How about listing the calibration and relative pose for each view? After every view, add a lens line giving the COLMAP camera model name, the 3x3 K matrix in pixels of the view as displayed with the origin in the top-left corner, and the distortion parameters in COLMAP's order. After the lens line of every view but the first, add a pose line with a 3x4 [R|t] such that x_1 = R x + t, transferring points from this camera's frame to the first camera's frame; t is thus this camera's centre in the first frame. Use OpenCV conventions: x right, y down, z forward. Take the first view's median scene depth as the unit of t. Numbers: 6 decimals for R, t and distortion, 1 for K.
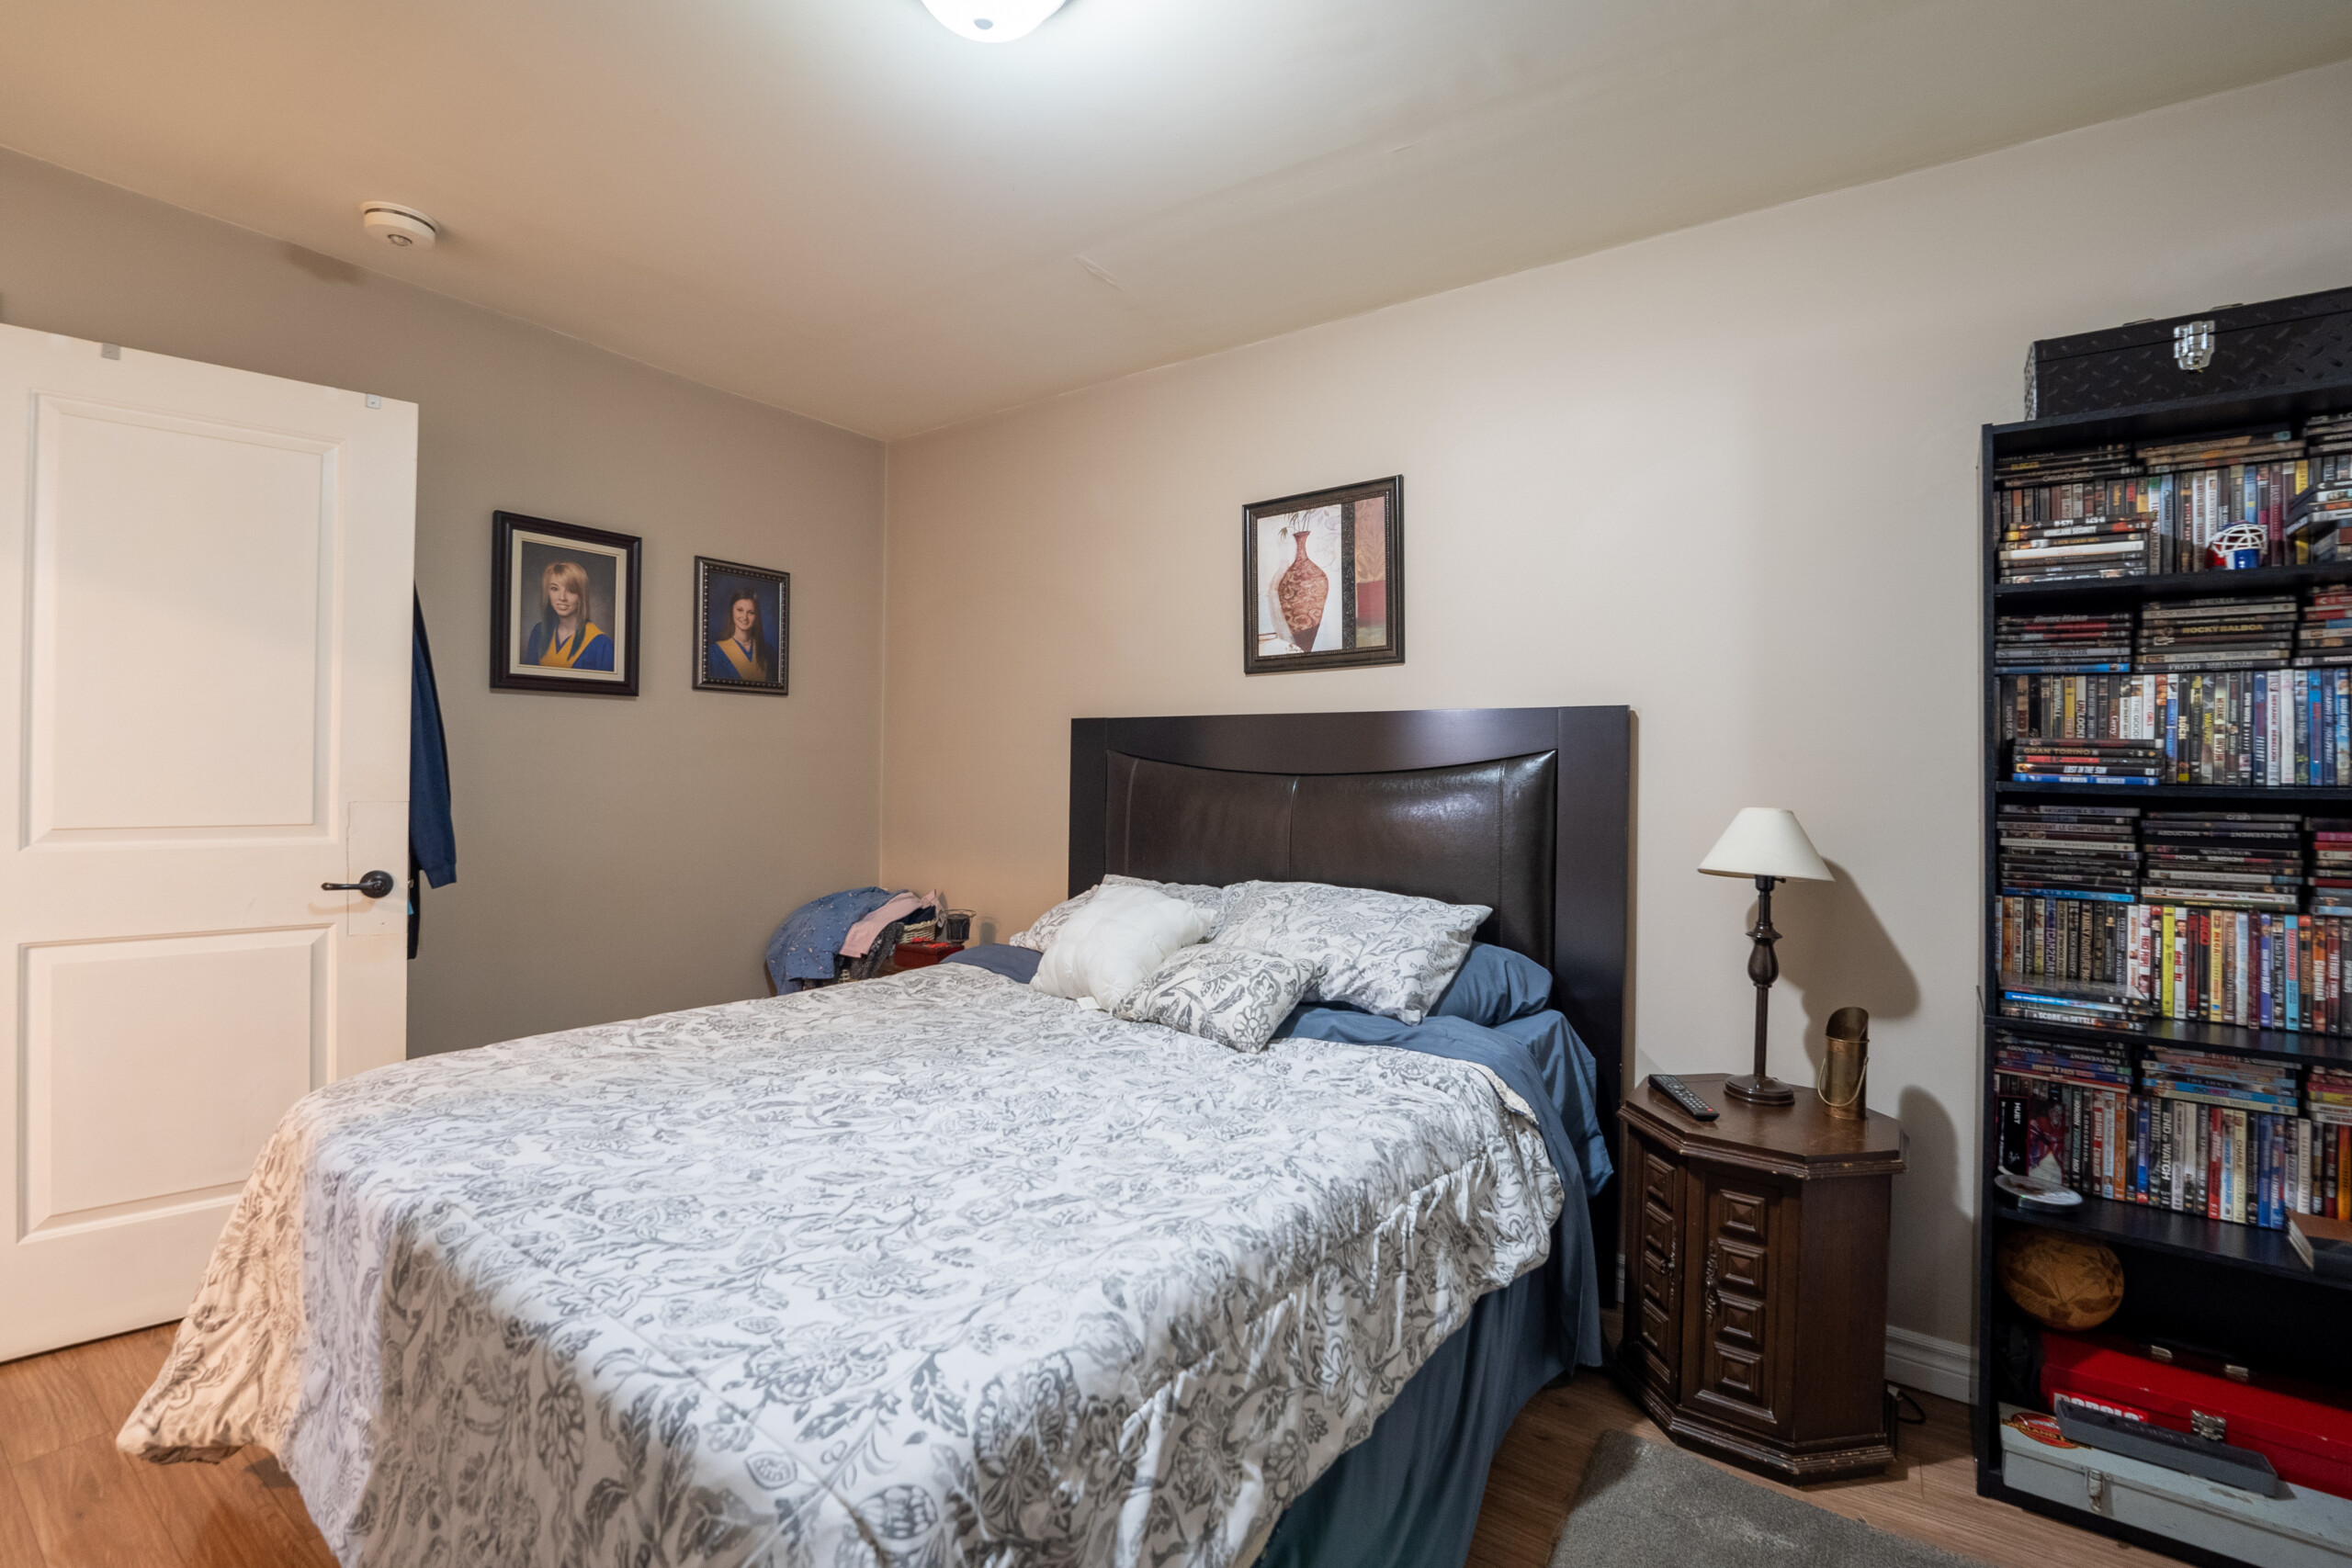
lens RADIAL K [[977.6, 0, 1168.0], [0, 977.6, 770.3], [0, 0, 1]] dist [-0.030778, 0.004528]
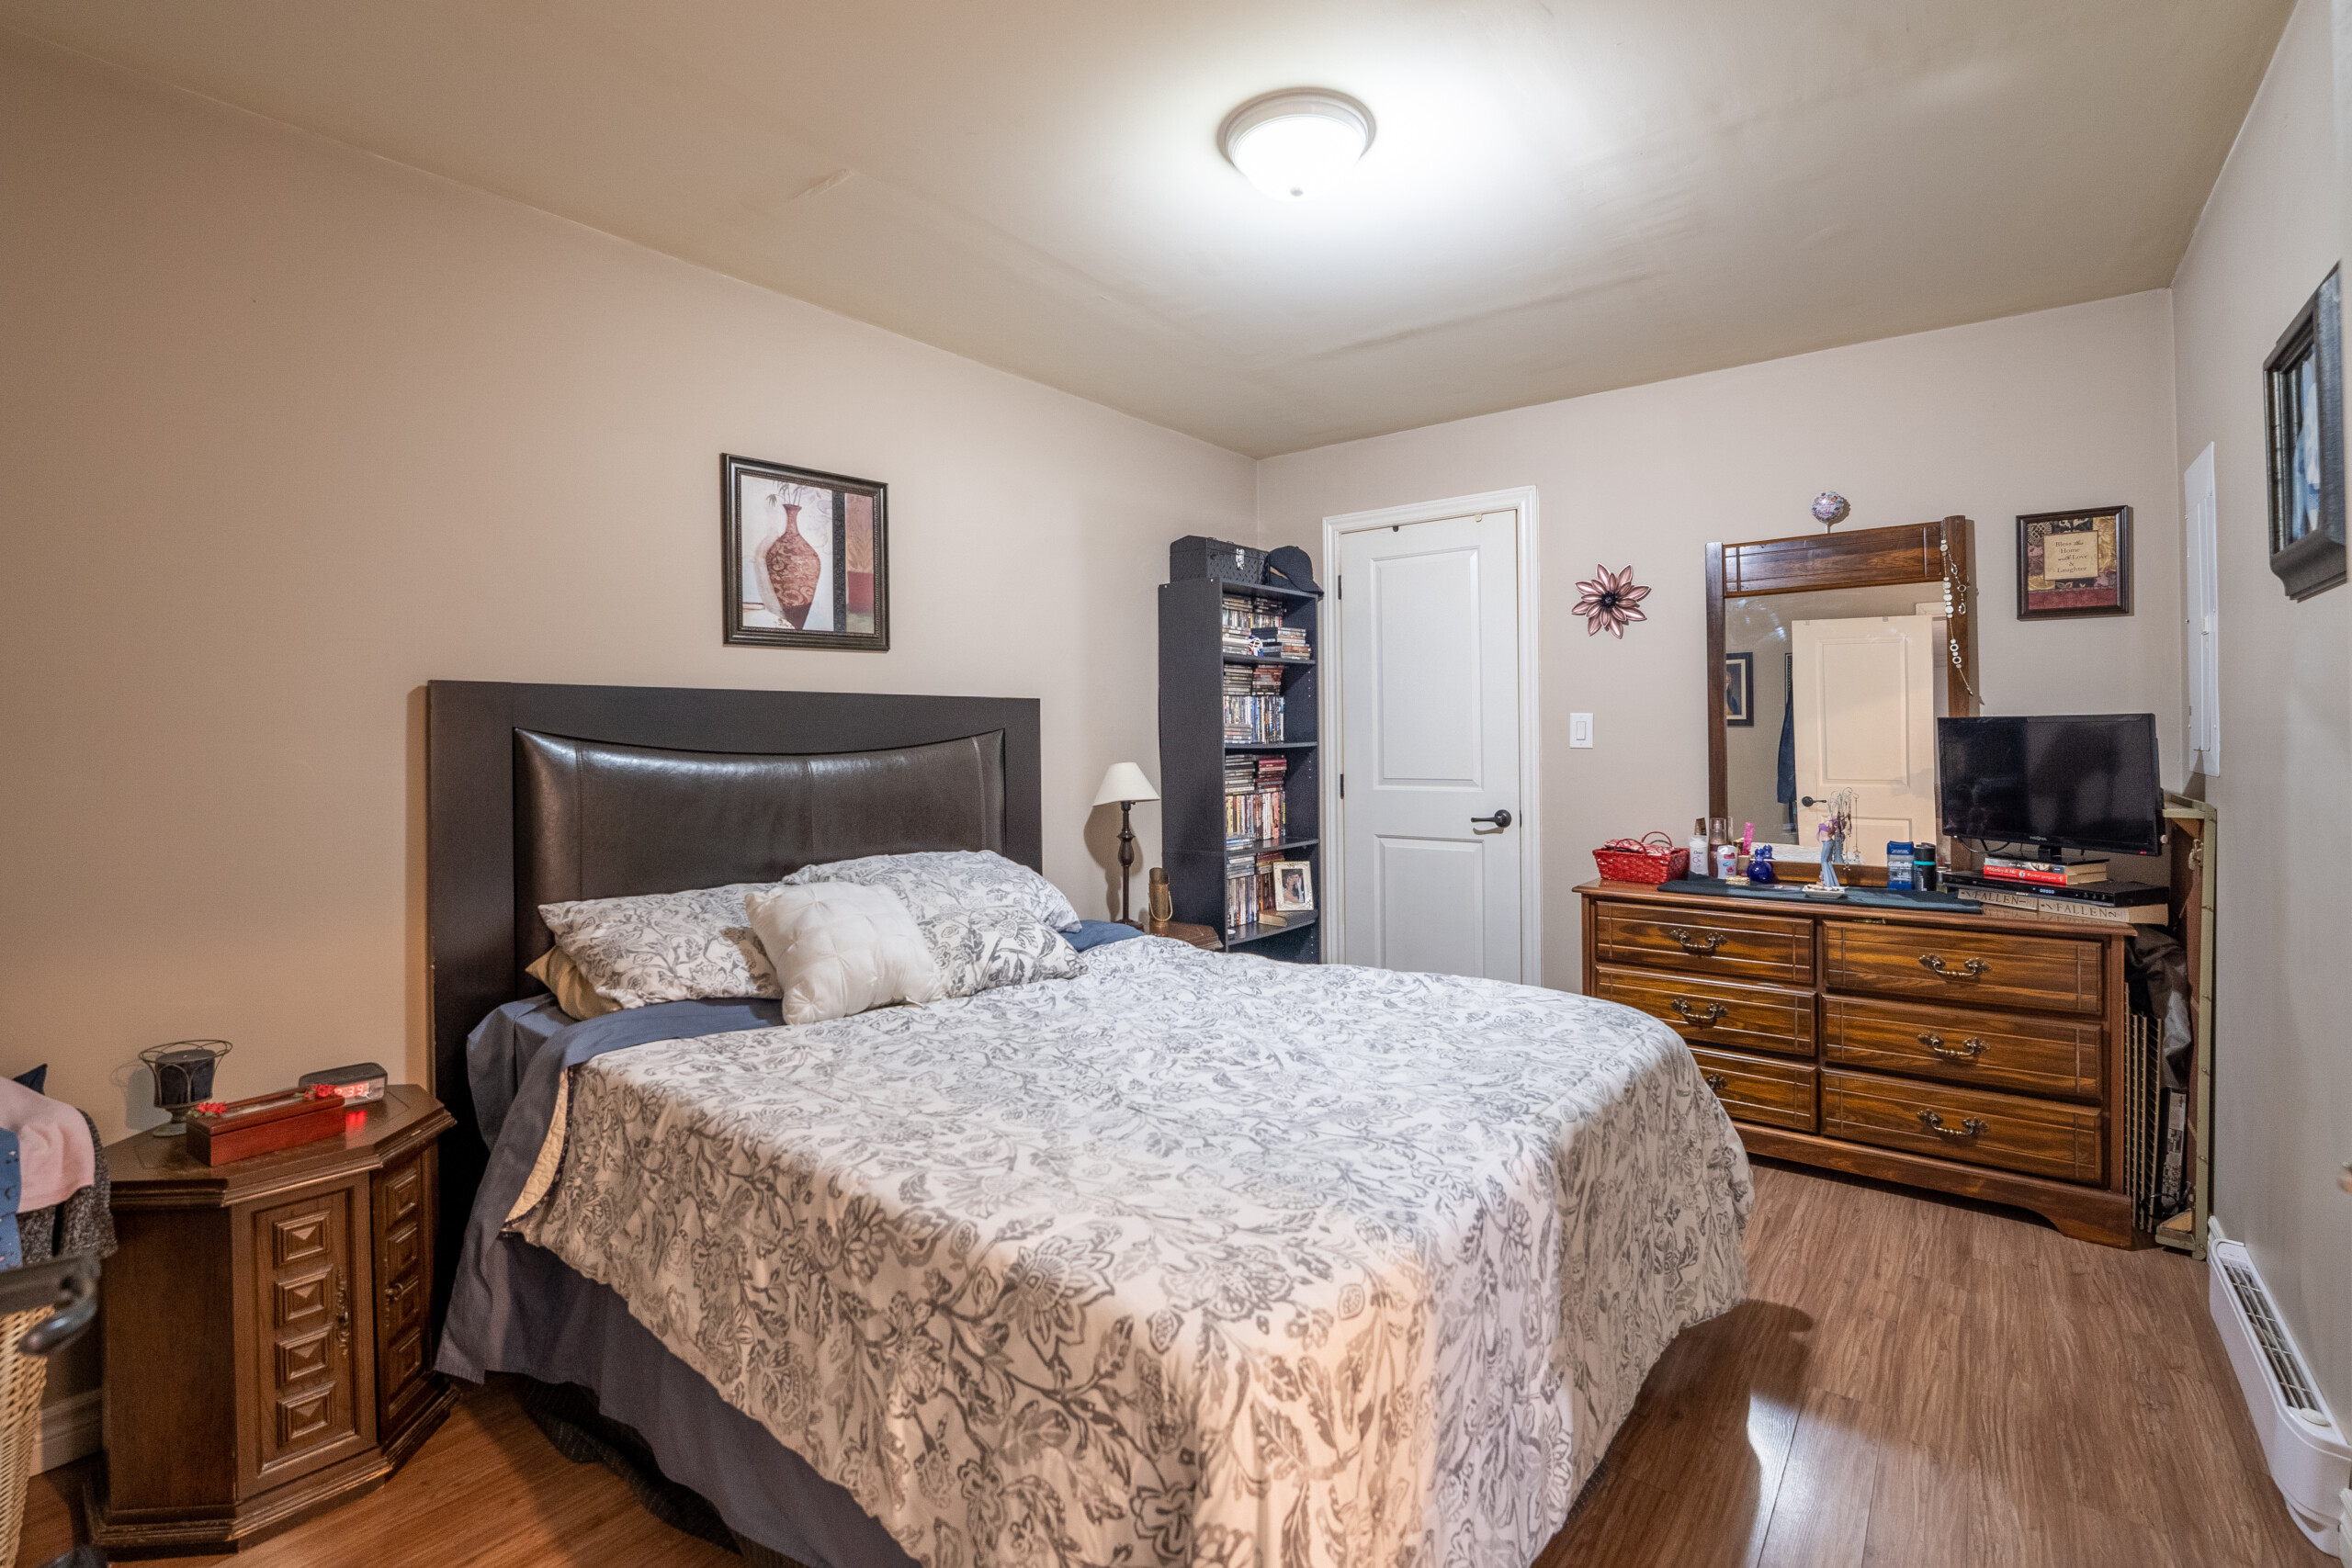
lens RADIAL K [[1016.0, 0, 1175.6], [0, 1016.0, 747.2], [0, 0, 1]] dist [-0.021748, 0.000197]
pose [[0.097798, -0.035722, 0.994565, -0.869373], [-0.000025, 0.999356, 0.035896, -0.039766], [-0.995206, -0.003535, 0.097735, 0.535638]]
